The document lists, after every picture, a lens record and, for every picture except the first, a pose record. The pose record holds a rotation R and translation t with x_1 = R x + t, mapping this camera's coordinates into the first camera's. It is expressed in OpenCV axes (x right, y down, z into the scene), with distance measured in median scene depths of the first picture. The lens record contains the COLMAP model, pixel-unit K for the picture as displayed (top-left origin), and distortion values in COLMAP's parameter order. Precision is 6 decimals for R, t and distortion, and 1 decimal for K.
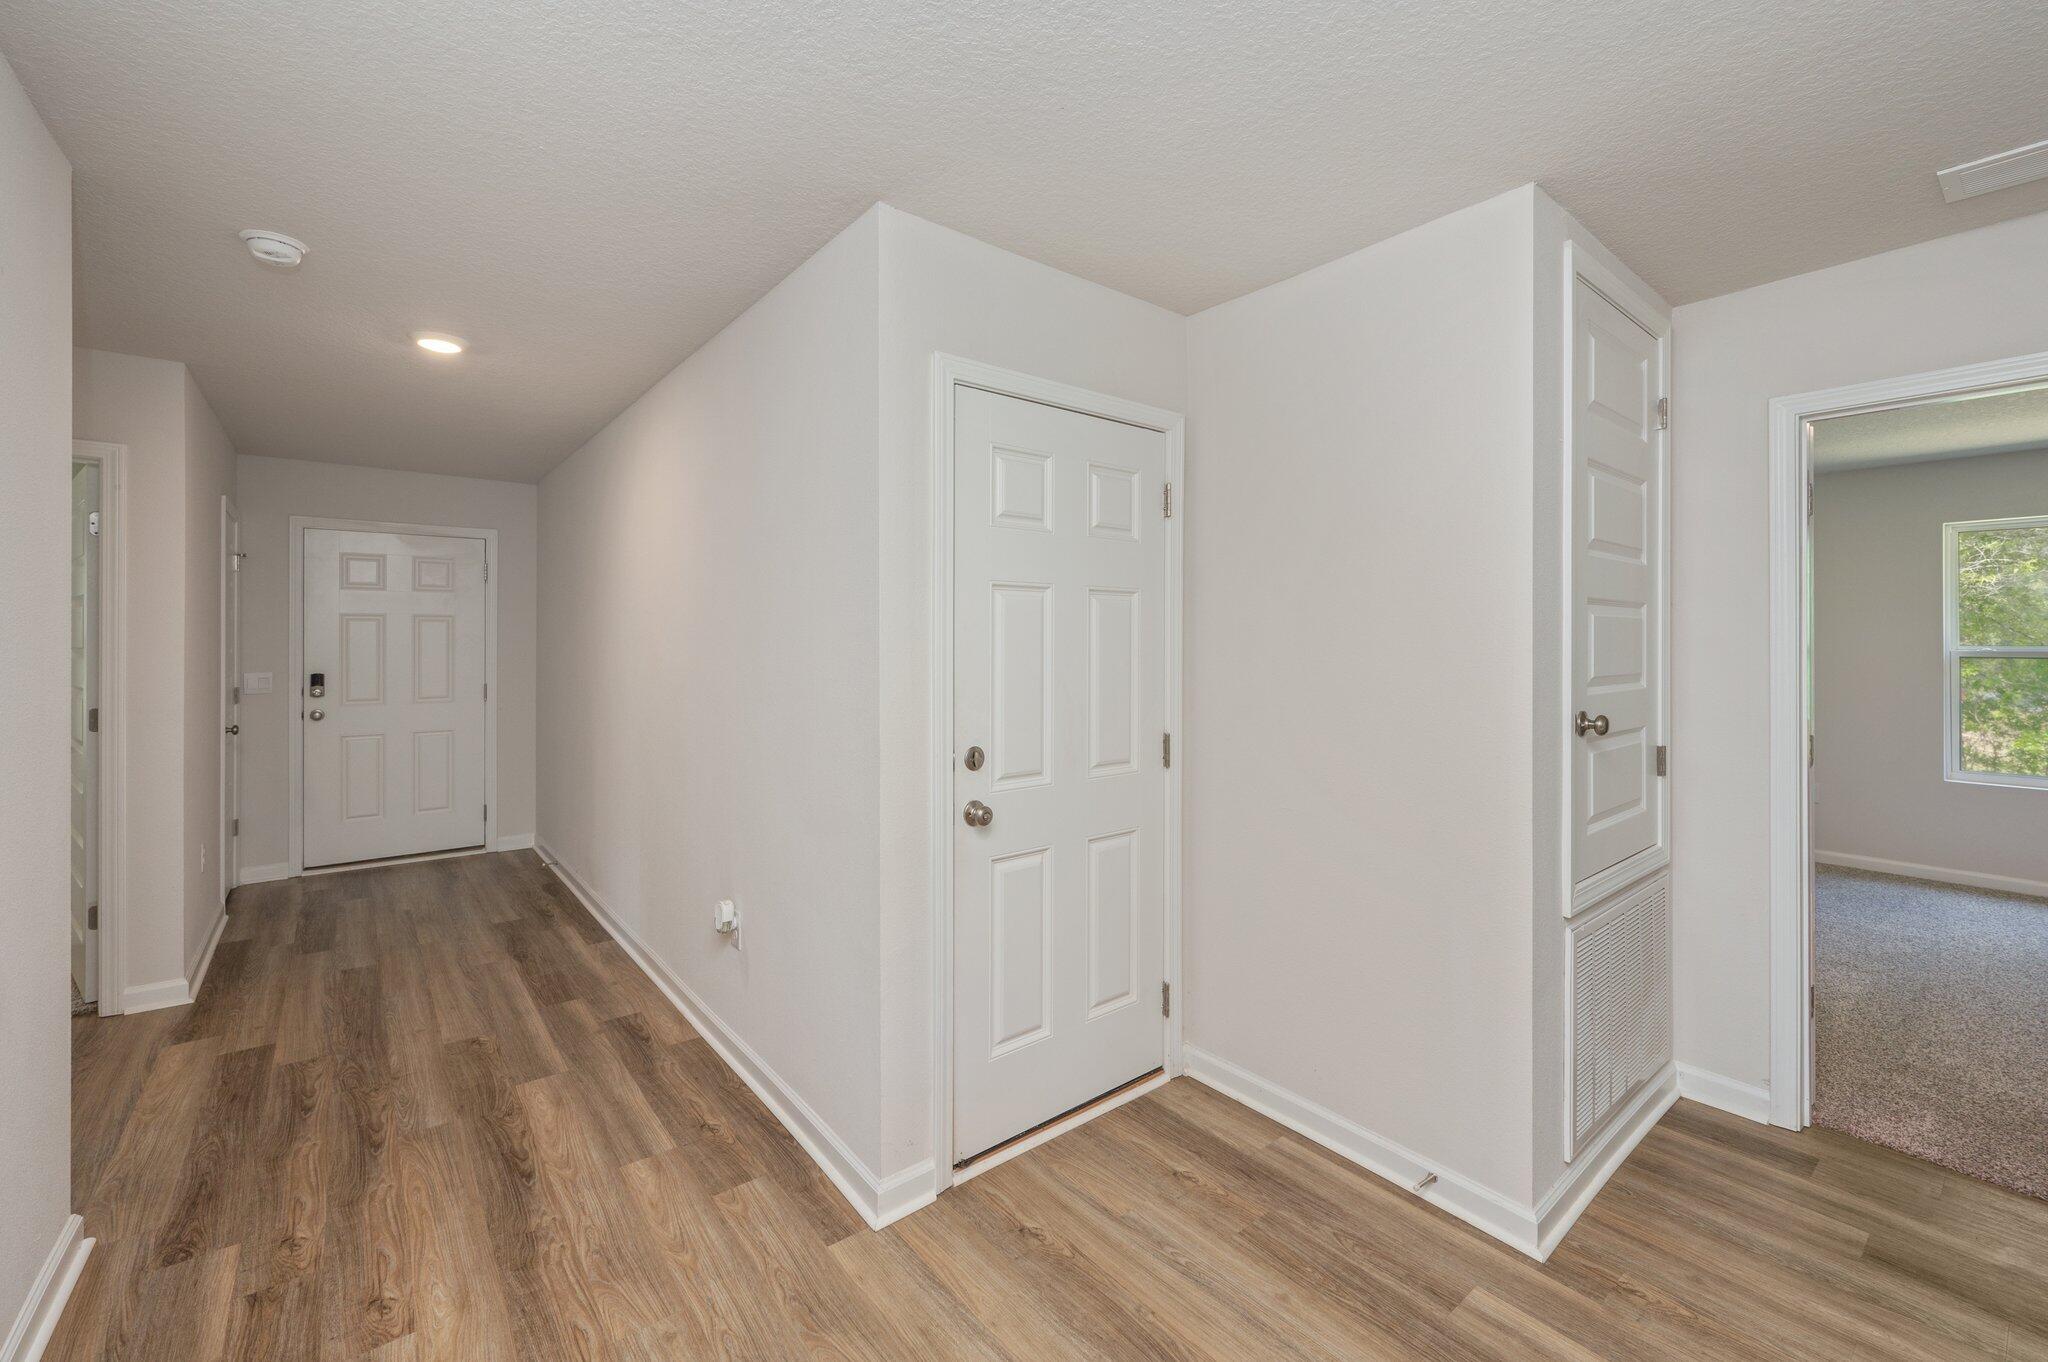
lens RADIAL K [[829.4, 0, 1031.0], [0, 829.4, 632.0], [0, 0, 1]] dist [-0.007043, -0.000135]
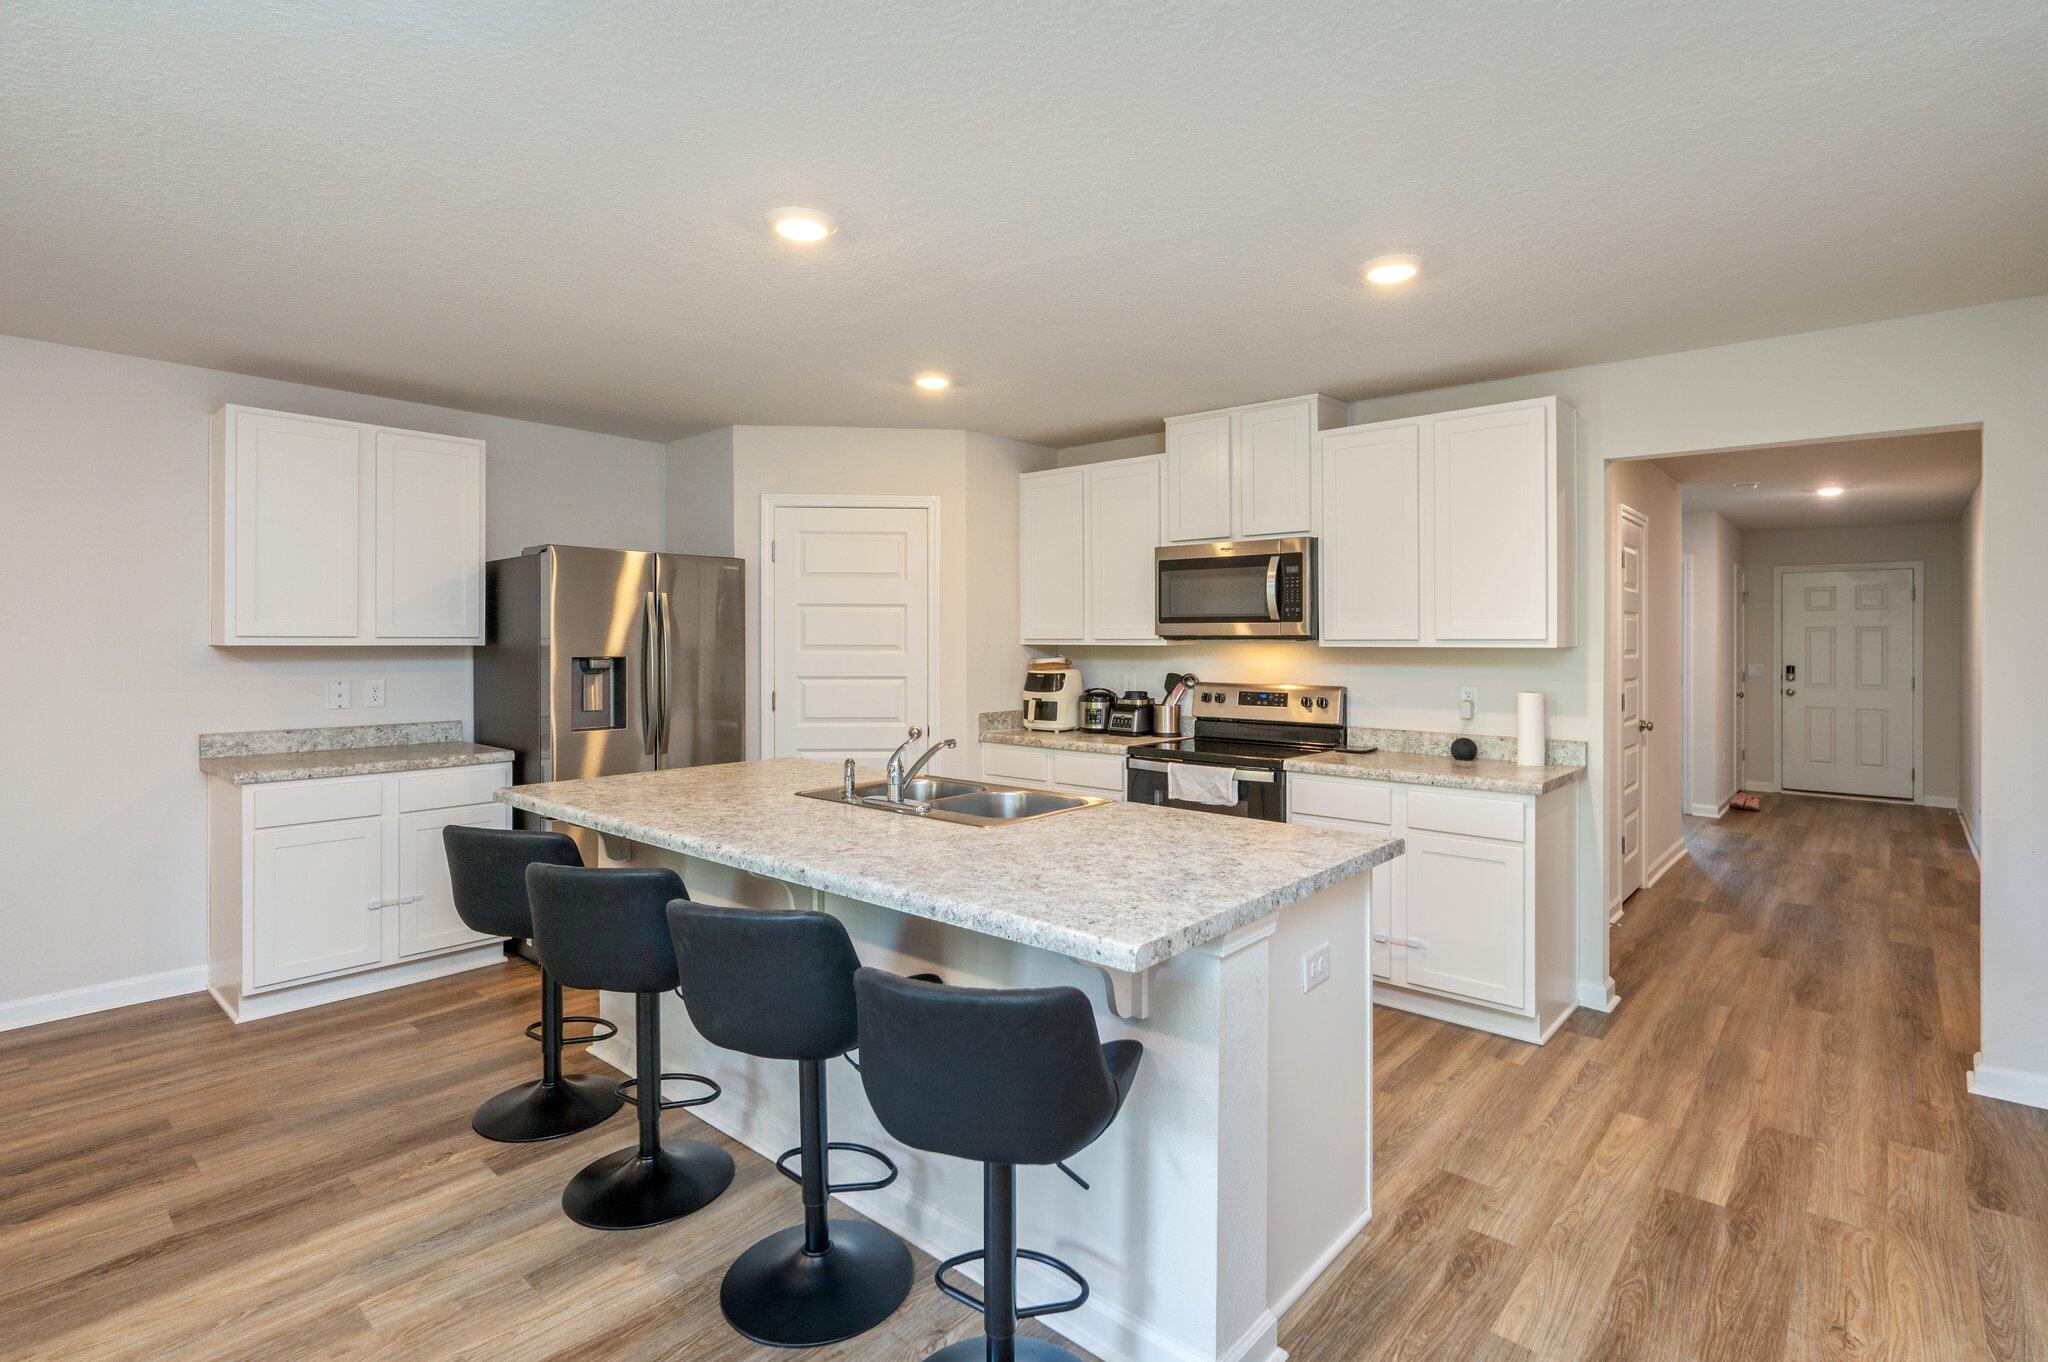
lens RADIAL K [[1018.3, 0, 1031.4], [0, 1018.3, 640.2], [0, 0, 1]] dist [0.001517, 0.011792]
pose [[0.168385, -0.001599, -0.985720, 0.789986], [-0.002662, 0.999994, -0.002077, 0.009856], [0.985718, 0.002974, 0.168380, -0.731944]]
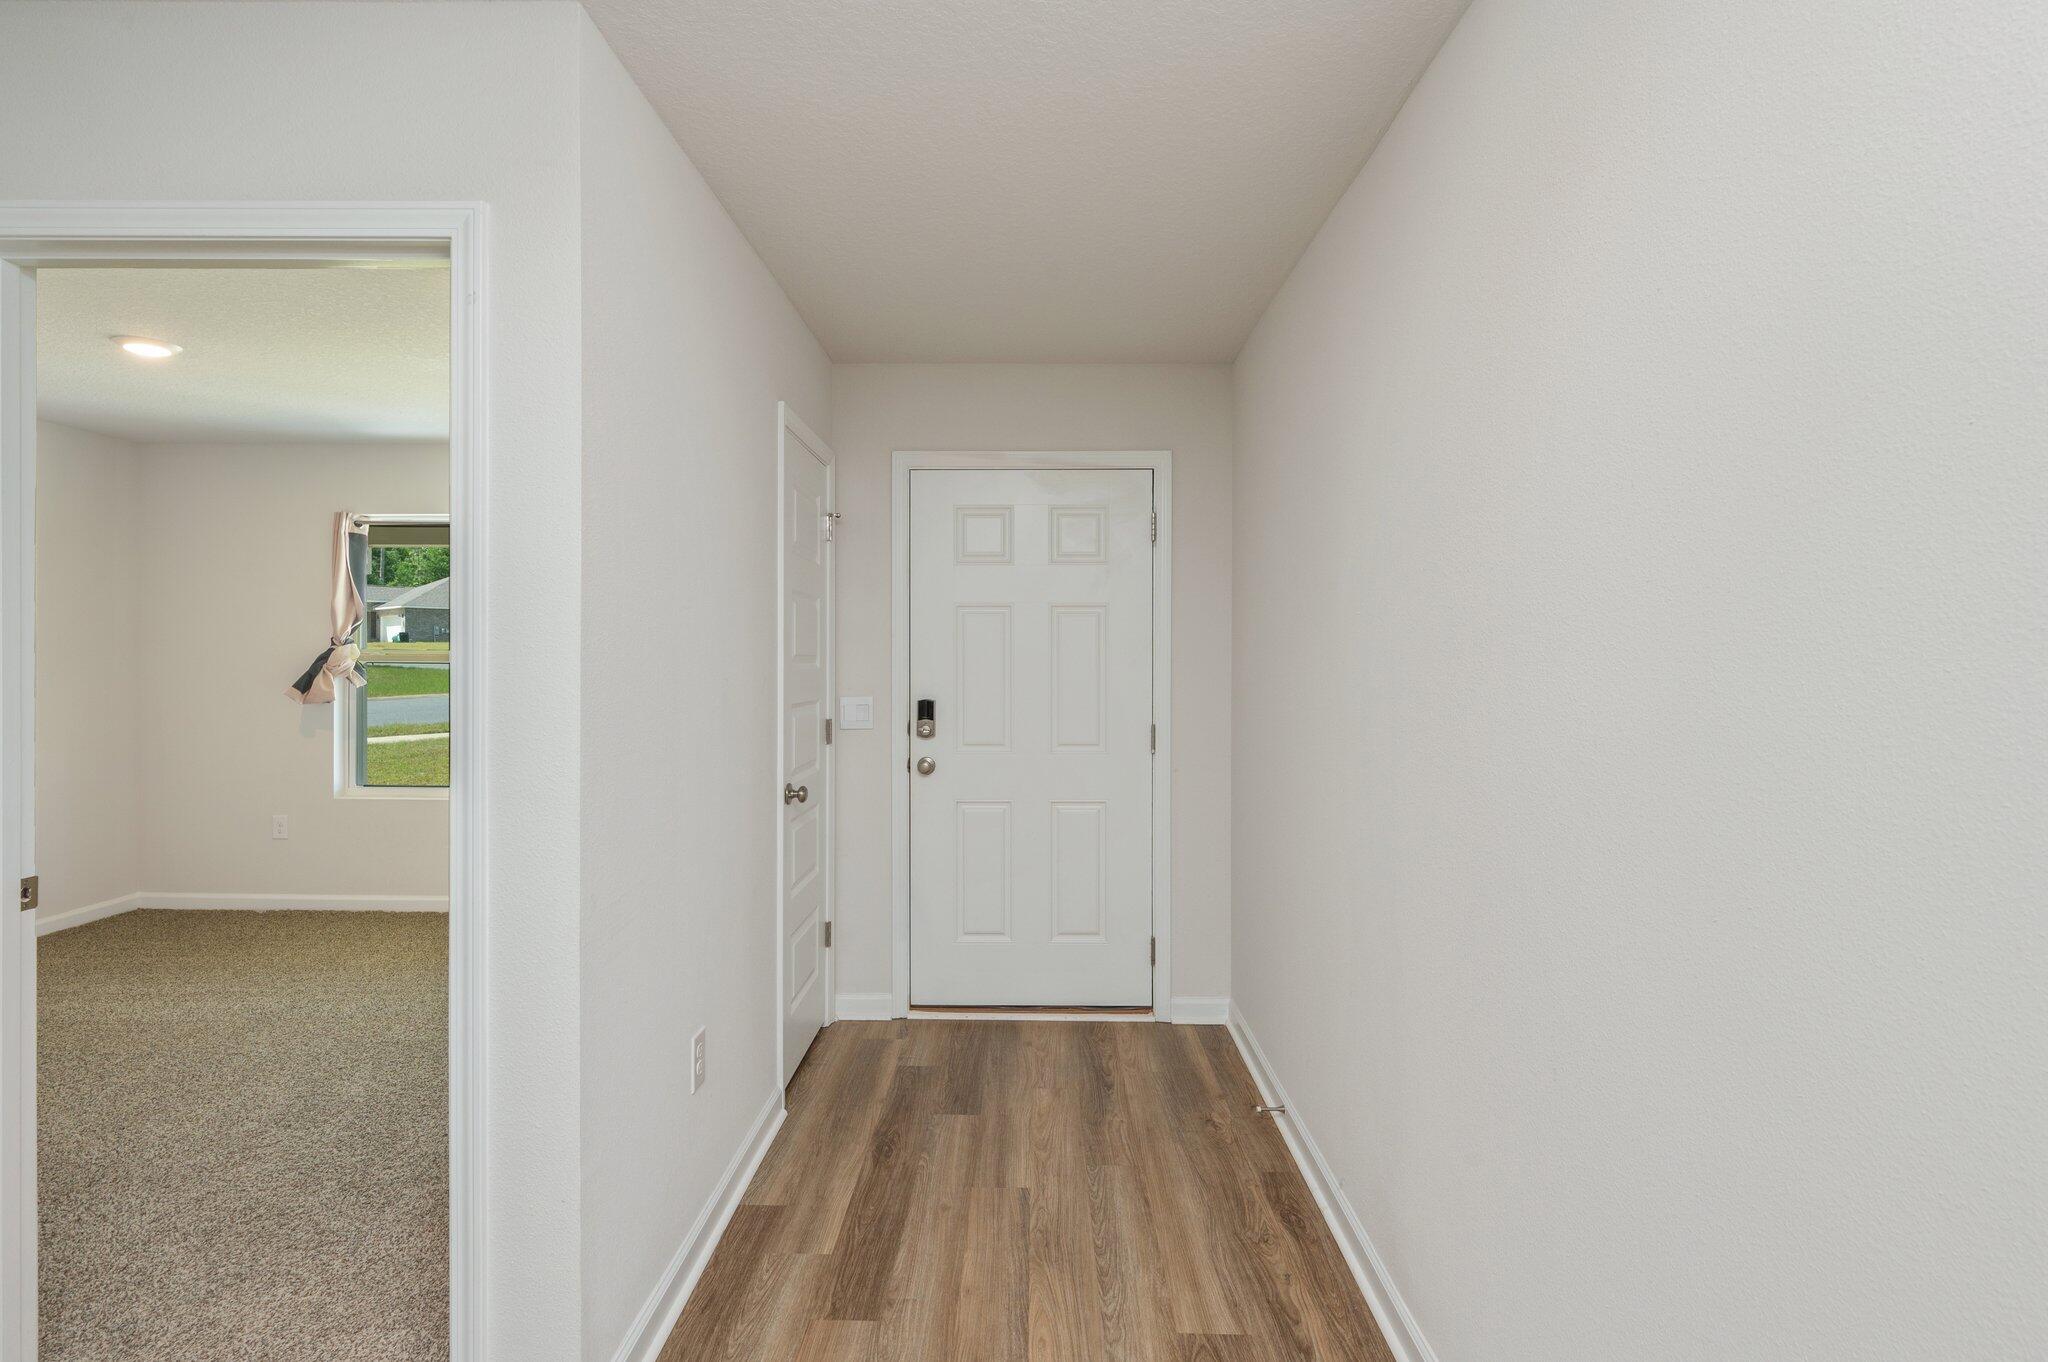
lens RADIAL K [[995.4, 0, 1027.0], [0, 995.4, 653.1], [0, 0, 1]] dist [-0.001178, -0.000025]
pose [[0.768717, 0.001419, -0.639587, -0.316973], [0.000430, 0.999996, 0.002735, 0.012663], [0.639588, -0.002377, 0.768714, 0.459710]]
